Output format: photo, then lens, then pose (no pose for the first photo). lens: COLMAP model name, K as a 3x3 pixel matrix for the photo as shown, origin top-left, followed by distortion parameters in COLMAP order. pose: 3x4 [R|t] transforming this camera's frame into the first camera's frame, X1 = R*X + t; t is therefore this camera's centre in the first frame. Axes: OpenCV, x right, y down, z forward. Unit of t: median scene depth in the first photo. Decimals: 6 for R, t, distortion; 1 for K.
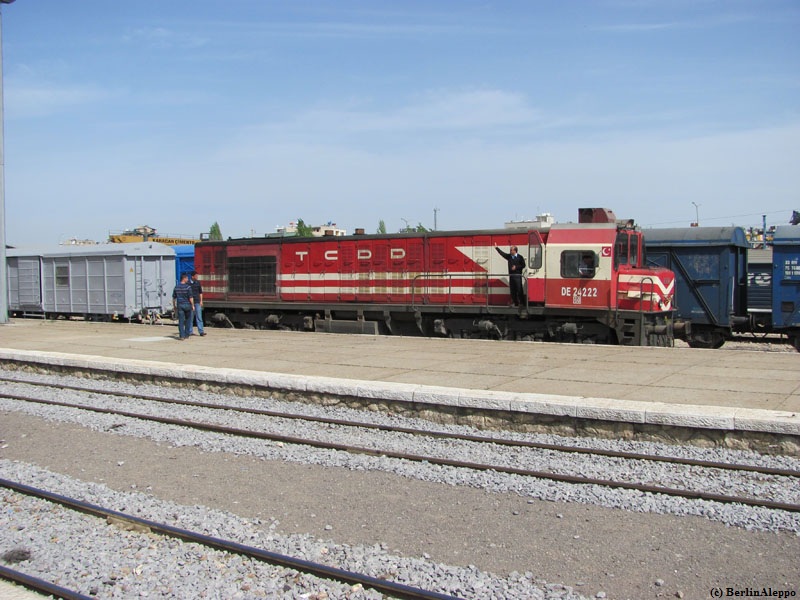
lens RADIAL K [[864.4, 0, 399.6], [0, 864.4, 284.8], [0, 0, 1]] dist [-0.237040, 0.345547]
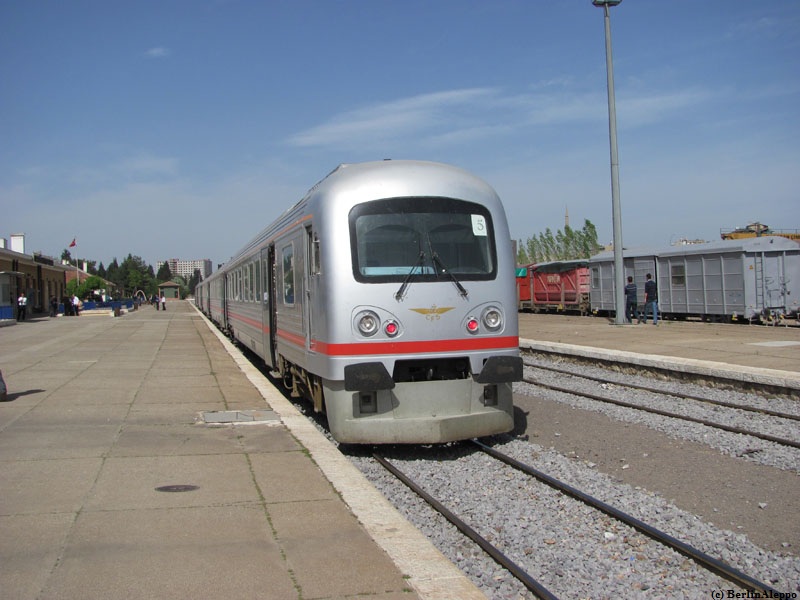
lens RADIAL K [[847.9, 0, 400.0], [0, 847.9, 300.0], [0, 0, 1]] dist [-0.223362, 0.259472]
pose [[0.764420, -0.006261, -0.644689, -0.030412], [0.018727, 0.999747, 0.012496, -0.000056], [0.644447, -0.021625, 0.764343, 0.060005]]
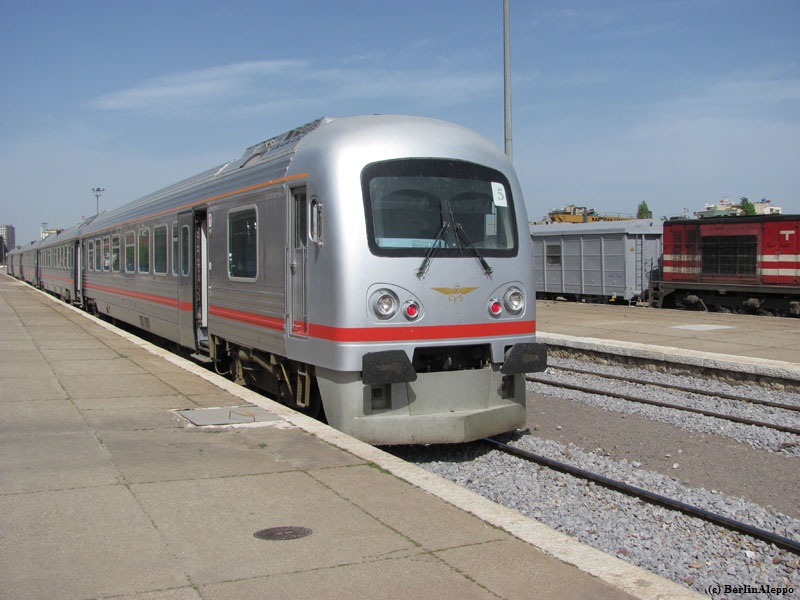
lens RADIAL K [[847.9, 0, 400.0], [0, 847.9, 300.0], [0, 0, 1]] dist [-0.223362, 0.259472]
pose [[0.889984, 0.027765, -0.455145, -0.123665], [-0.007862, 0.998931, 0.045563, -0.001290], [0.455923, -0.036972, 0.889251, 0.057058]]
